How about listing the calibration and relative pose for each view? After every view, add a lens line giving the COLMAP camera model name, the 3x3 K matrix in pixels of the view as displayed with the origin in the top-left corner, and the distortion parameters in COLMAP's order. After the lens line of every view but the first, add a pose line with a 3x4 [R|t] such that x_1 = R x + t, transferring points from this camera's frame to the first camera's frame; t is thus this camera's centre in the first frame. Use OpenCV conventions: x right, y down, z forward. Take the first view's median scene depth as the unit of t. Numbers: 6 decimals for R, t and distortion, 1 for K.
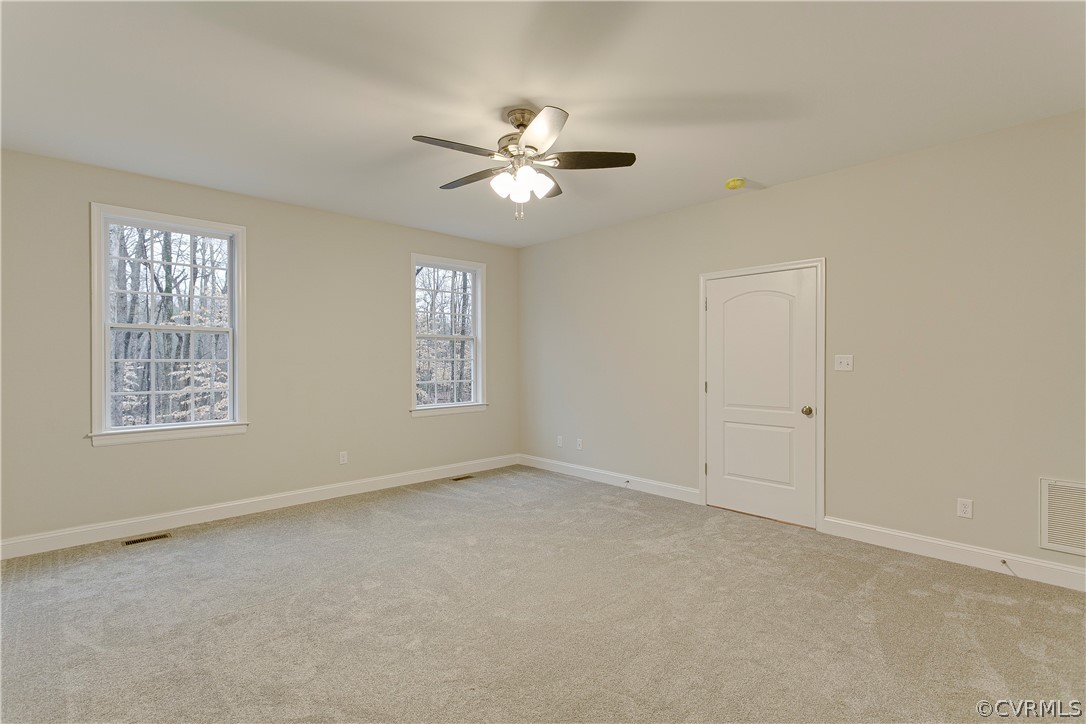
lens RADIAL K [[520.3, 0, 543.0], [0, 520.3, 362.0], [0, 0, 1]] dist [0.002238, 0.000051]
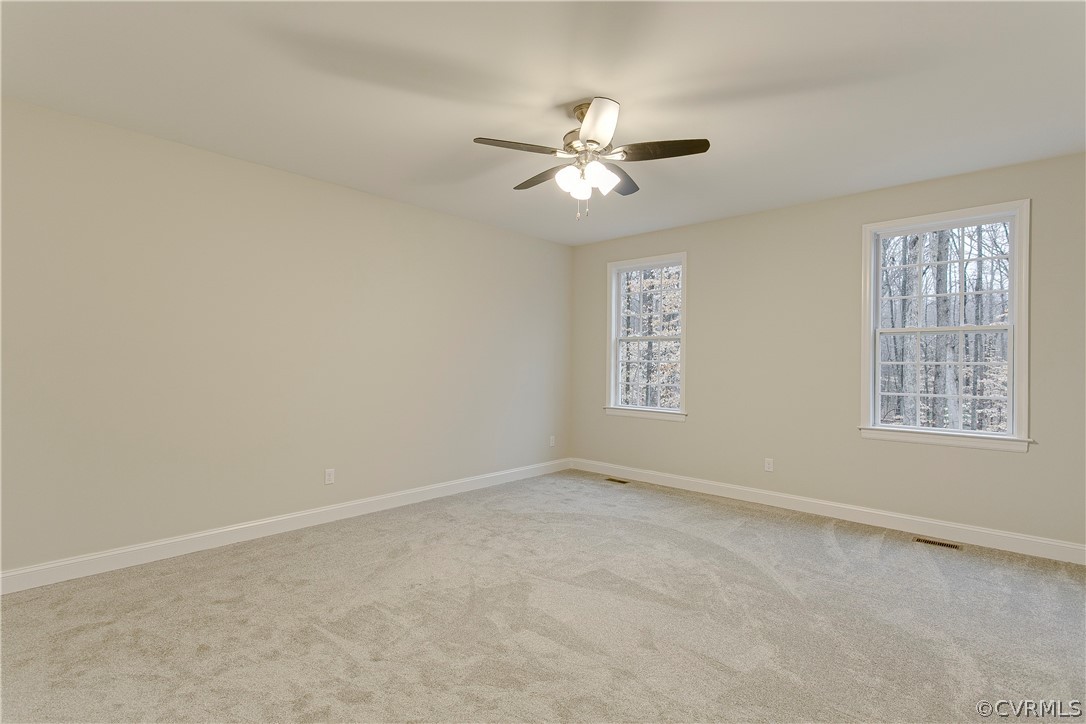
lens RADIAL K [[537.0, 0, 543.0], [0, 537.0, 362.0], [0, 0, 1]] dist [-0.003466, -0.000407]
pose [[0.031996, 0.004812, -0.999476, 0.663163], [-0.009380, 0.999946, 0.004514, -0.006244], [0.999444, 0.009231, 0.032039, 0.618171]]
